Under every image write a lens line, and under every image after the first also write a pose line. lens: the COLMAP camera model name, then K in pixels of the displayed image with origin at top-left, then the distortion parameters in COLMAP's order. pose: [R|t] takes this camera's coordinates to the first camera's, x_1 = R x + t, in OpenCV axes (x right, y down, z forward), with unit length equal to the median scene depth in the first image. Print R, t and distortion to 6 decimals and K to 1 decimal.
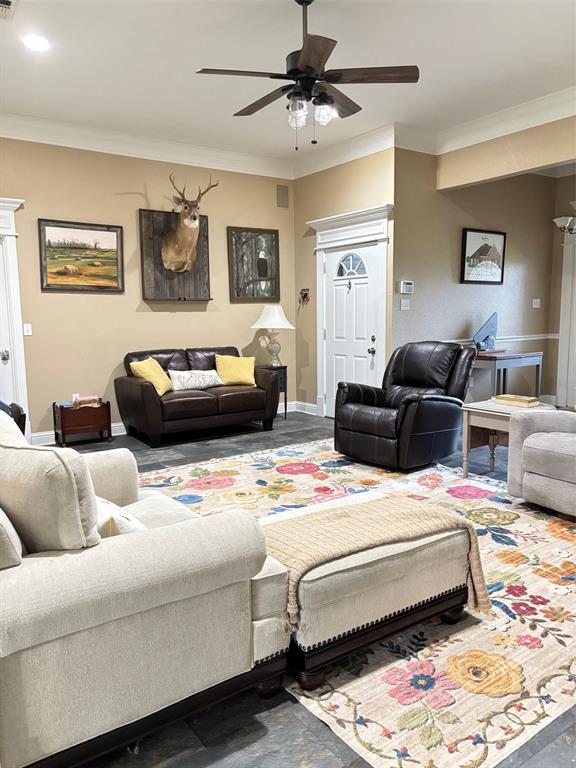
lens RADIAL K [[590.9, 0, 288.0], [0, 590.9, 384.0], [0, 0, 1]] dist [0.069617, -0.006287]
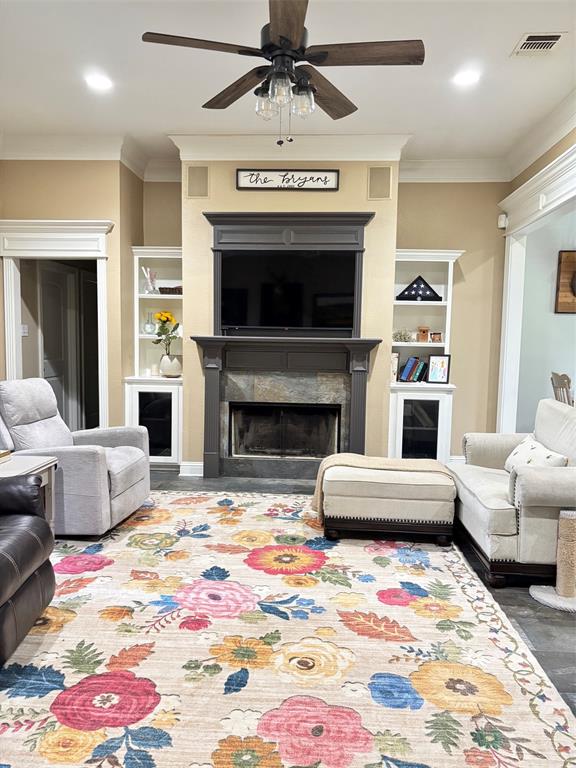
lens RADIAL K [[590.9, 0, 288.0], [0, 590.9, 384.0], [0, 0, 1]] dist [0.069617, -0.006287]
pose [[-0.790684, -0.051357, 0.610066, -0.407720], [0.065716, 0.983599, 0.167974, -0.179858], [-0.608687, 0.172905, -0.774341, 1.419290]]
